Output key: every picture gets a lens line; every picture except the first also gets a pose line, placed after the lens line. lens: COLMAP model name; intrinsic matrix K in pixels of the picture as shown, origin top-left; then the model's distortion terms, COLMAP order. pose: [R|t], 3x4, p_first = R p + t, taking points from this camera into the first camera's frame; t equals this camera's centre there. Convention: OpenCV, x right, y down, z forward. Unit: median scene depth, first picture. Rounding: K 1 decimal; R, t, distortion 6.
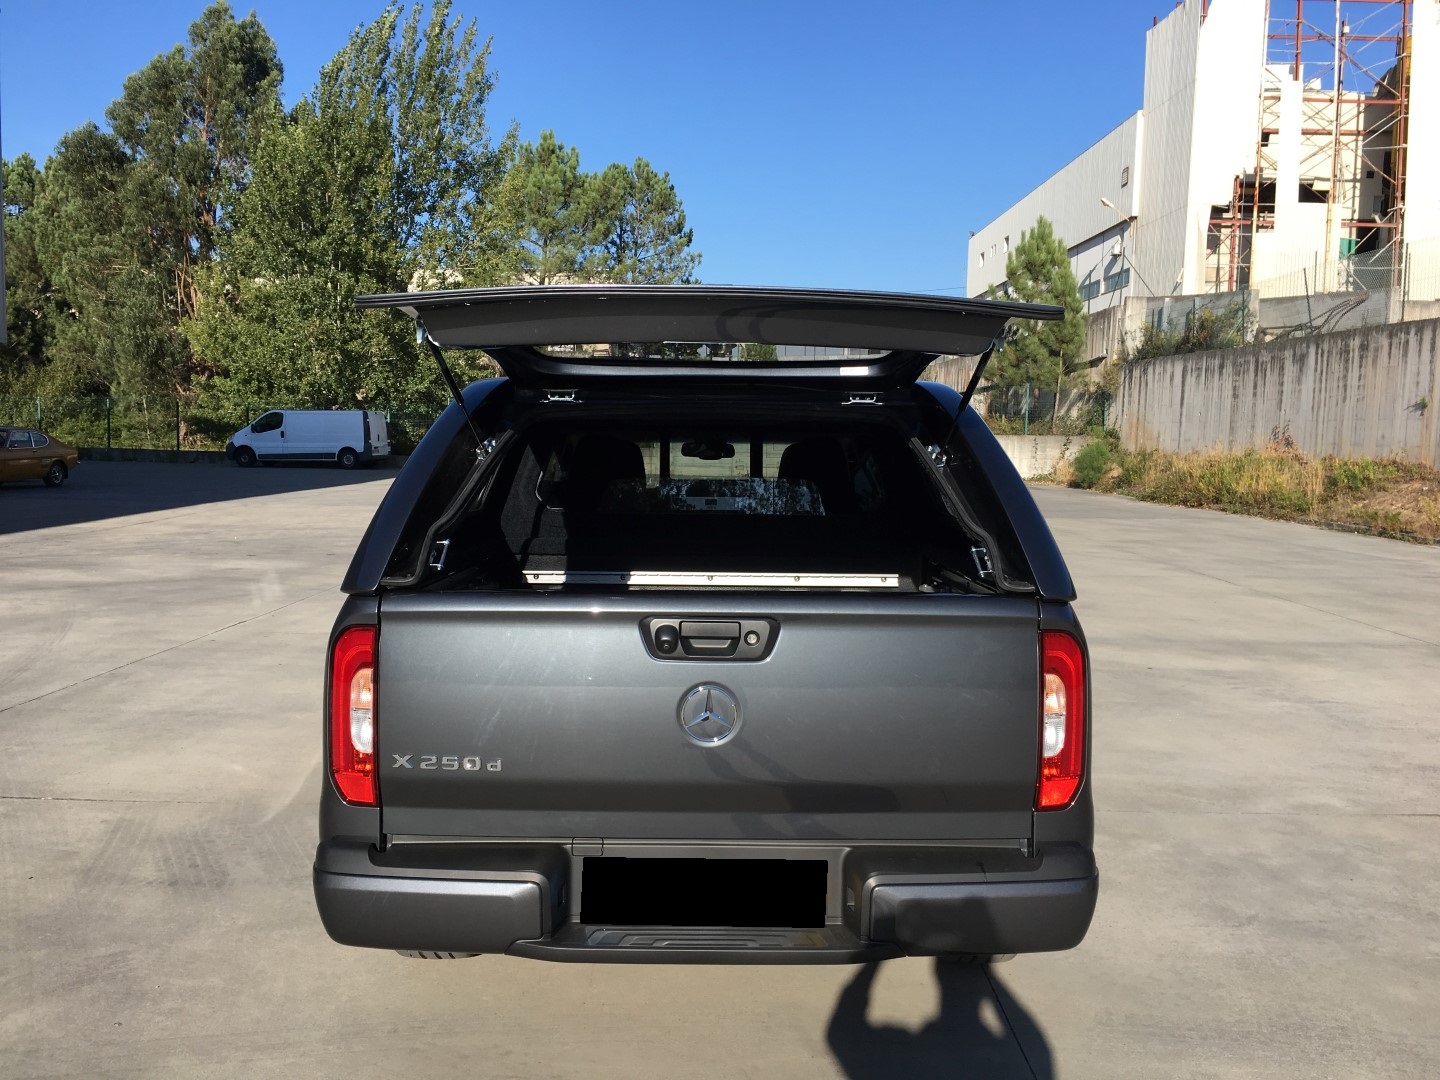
lens RADIAL K [[1227.2, 0, 718.4], [0, 1227.2, 534.4], [0, 0, 1]] dist [0.079183, -0.102851]
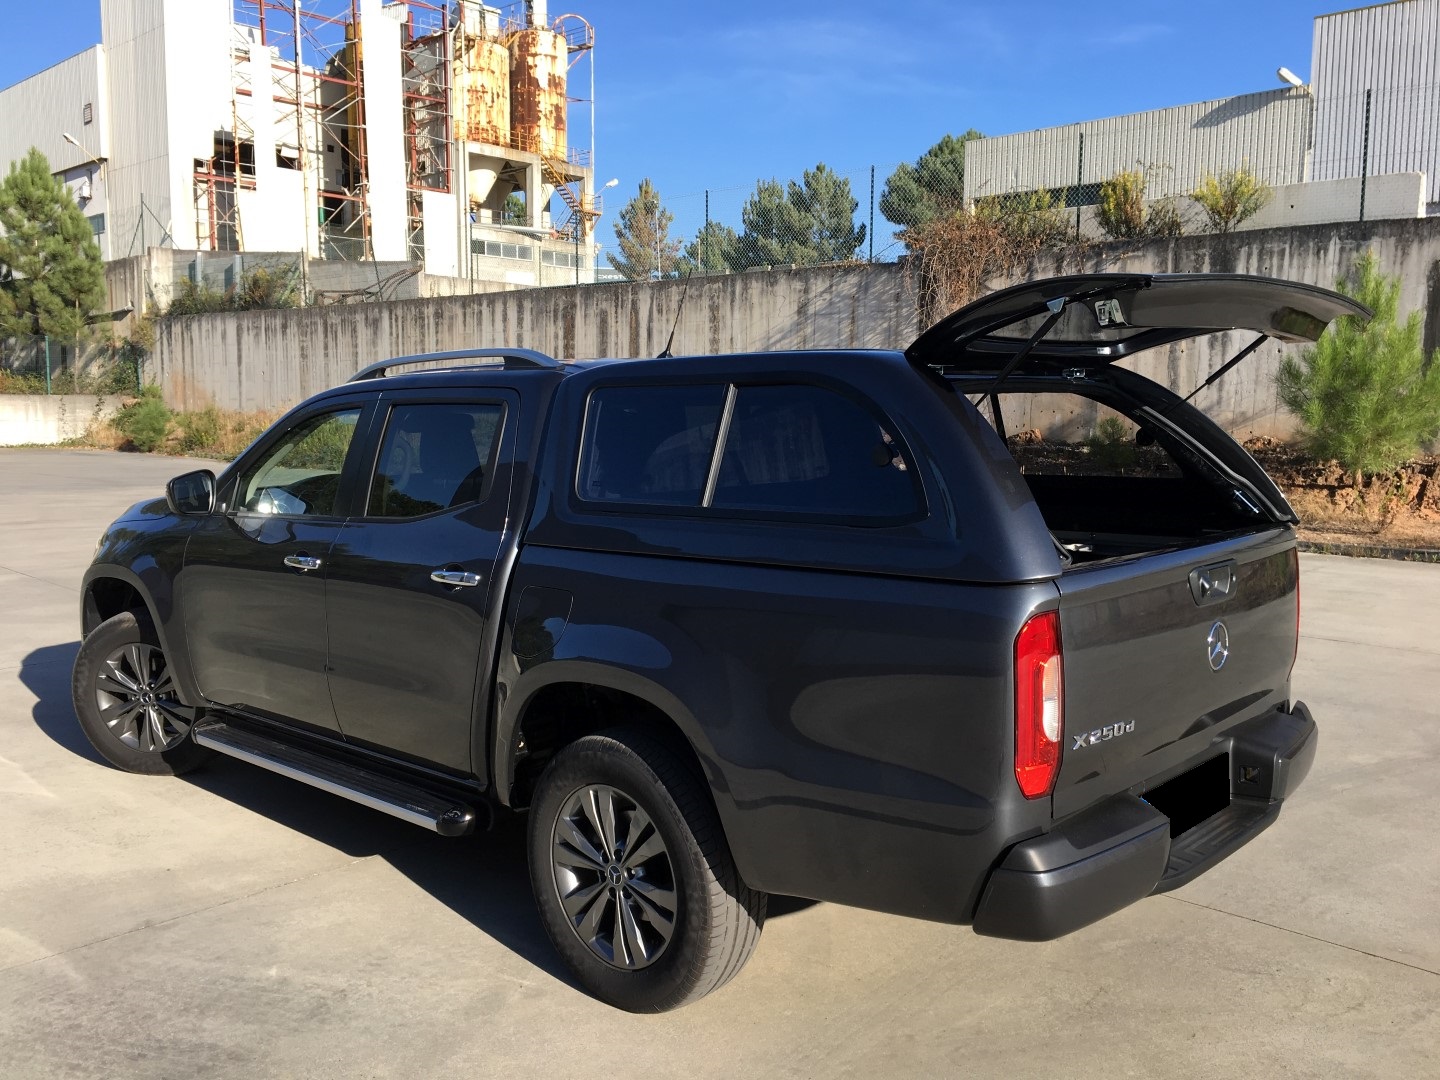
lens RADIAL K [[1227.2, 0, 723.4], [0, 1227.2, 535.4], [0, 0, 1]] dist [0.079183, -0.102851]
pose [[0.683618, -0.093332, 0.723848, -0.076481], [0.068034, 0.995620, 0.064121, -0.004433], [-0.726662, 0.005412, 0.686973, 0.034103]]
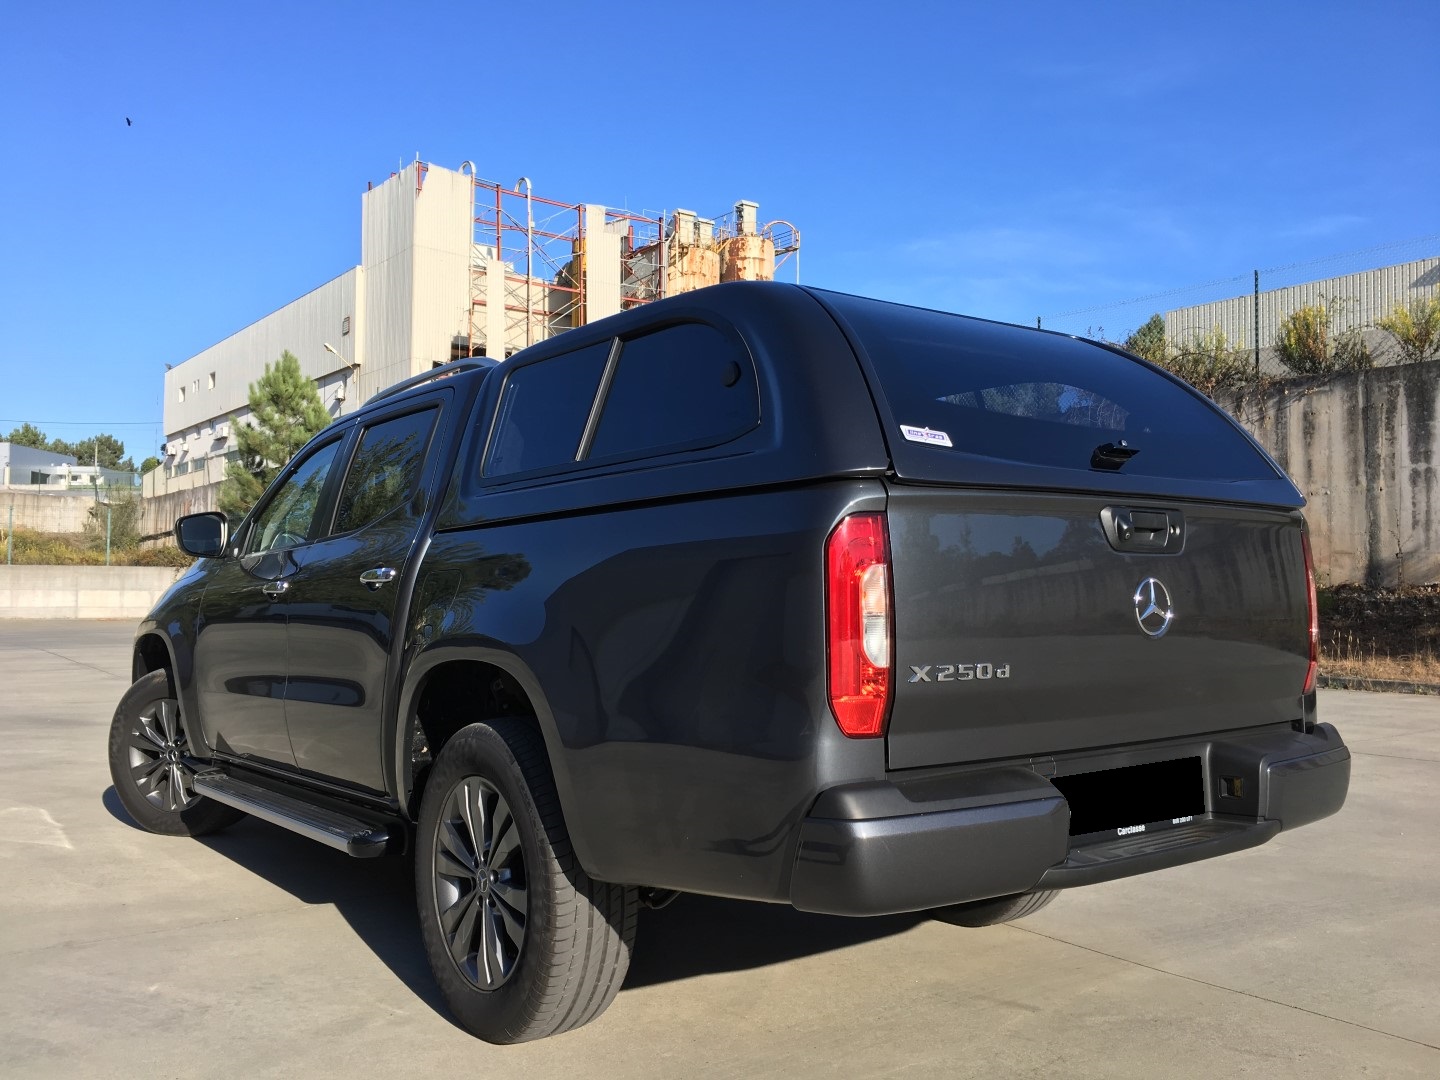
lens RADIAL K [[1227.2, 0, 722.6], [0, 1227.2, 537.0], [0, 0, 1]] dist [0.079183, -0.102851]
pose [[0.800141, 0.012732, 0.599677, -0.056669], [0.058762, 0.993301, -0.099496, 0.010922], [-0.596927, 0.114849, 0.794033, 0.026797]]
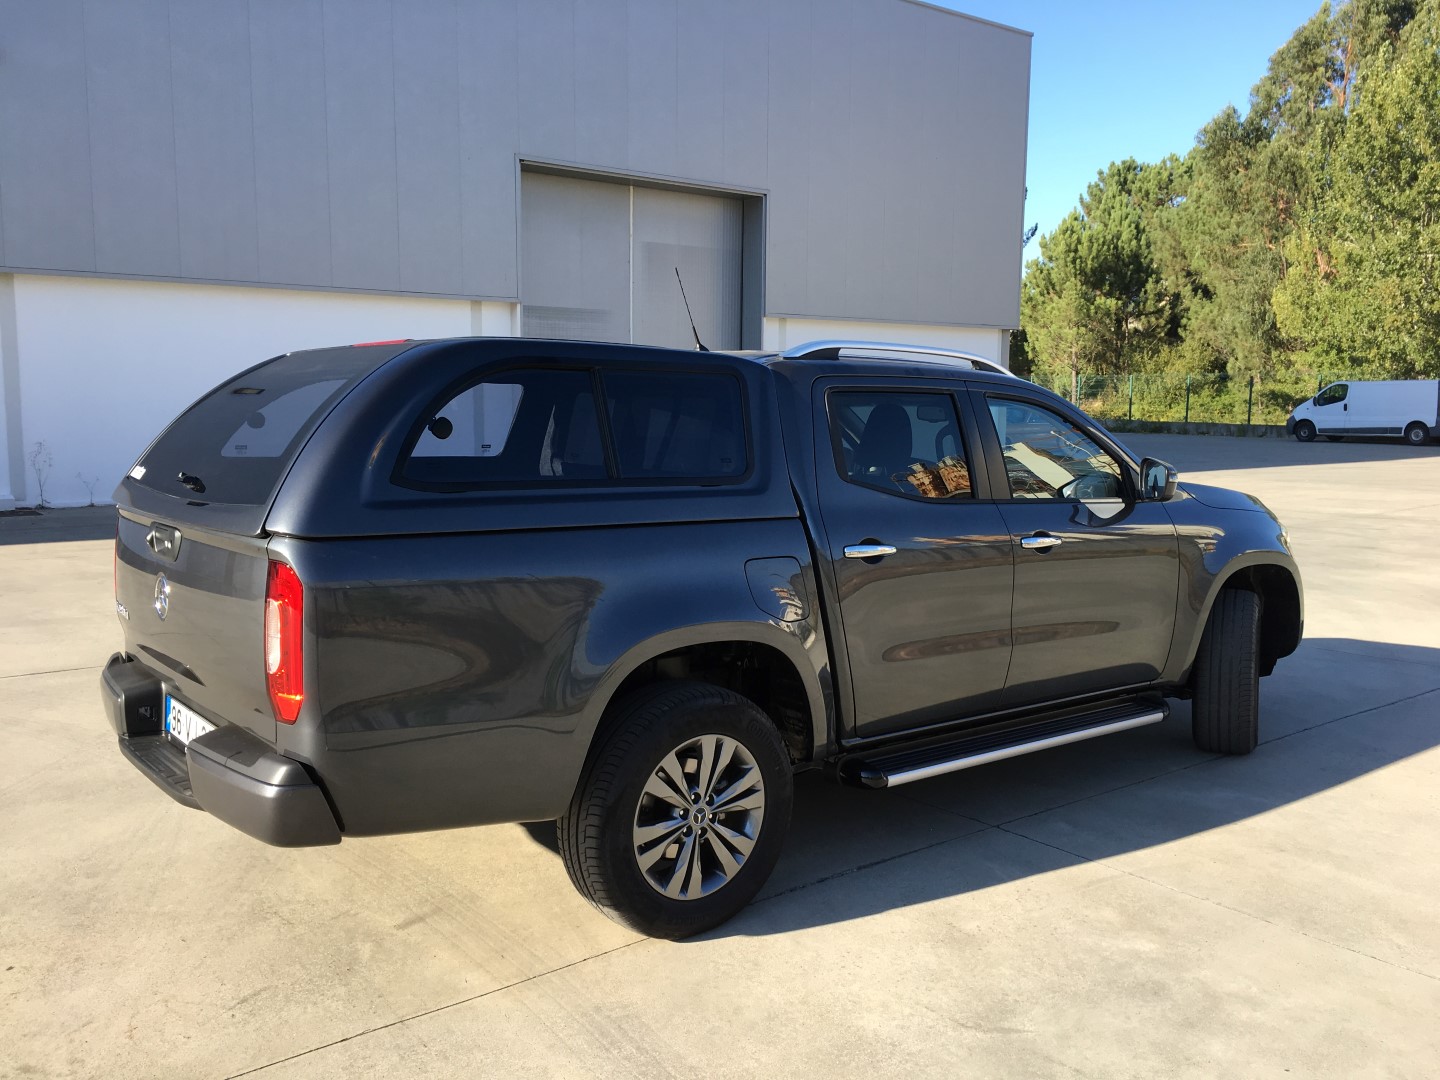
lens RADIAL K [[1227.2, 0, 720.4], [0, 1227.2, 548.5], [0, 0, 1]] dist [0.079183, -0.102851]
pose [[0.620382, 0.085143, -0.779665, 0.091936], [-0.061315, 0.996313, 0.060013, -0.001713], [0.781899, 0.010574, 0.623315, 0.040909]]
